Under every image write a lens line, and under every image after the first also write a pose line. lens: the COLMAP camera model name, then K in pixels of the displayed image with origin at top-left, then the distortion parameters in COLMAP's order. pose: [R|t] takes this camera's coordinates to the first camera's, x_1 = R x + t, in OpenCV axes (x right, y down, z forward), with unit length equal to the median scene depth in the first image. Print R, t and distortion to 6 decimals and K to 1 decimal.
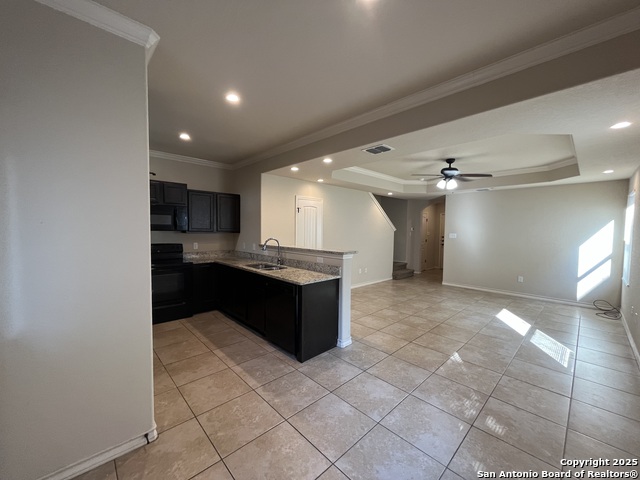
lens RADIAL K [[257.1, 0, 319.4], [0, 257.1, 239.9], [0, 0, 1]] dist [-0.002853, -0.000524]
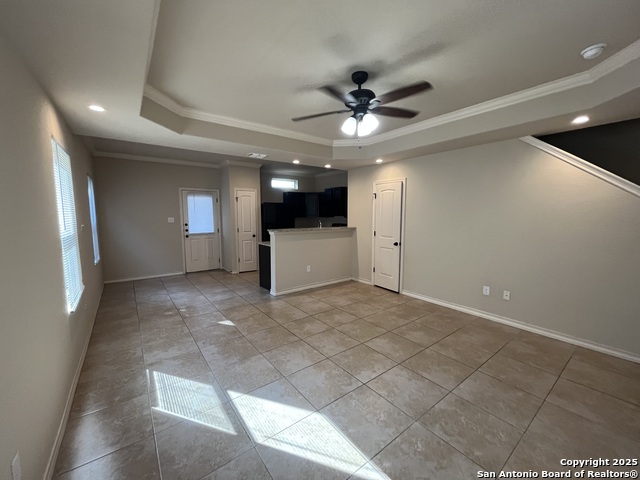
lens RADIAL K [[257.1, 0, 319.4], [0, 257.1, 239.9], [0, 0, 1]] dist [-0.002853, -0.000524]
pose [[-0.108860, 0.089915, -0.989982, 1.156288], [-0.046788, 0.994334, 0.095455, -0.036209], [0.992955, 0.056710, -0.104036, 1.088582]]
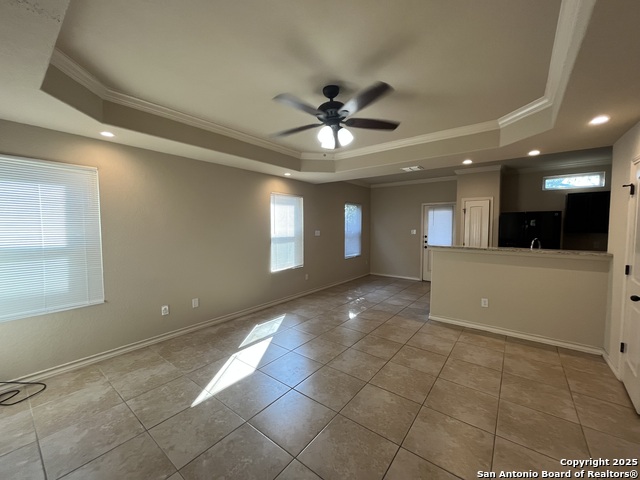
lens RADIAL K [[257.1, 0, 319.4], [0, 257.1, 239.9], [0, 0, 1]] dist [-0.002853, -0.000524]
pose [[-0.988370, -0.004069, -0.152013, 0.669004], [-0.018962, 0.995138, 0.096647, -0.070792], [0.150881, 0.098405, -0.983642, 1.677213]]
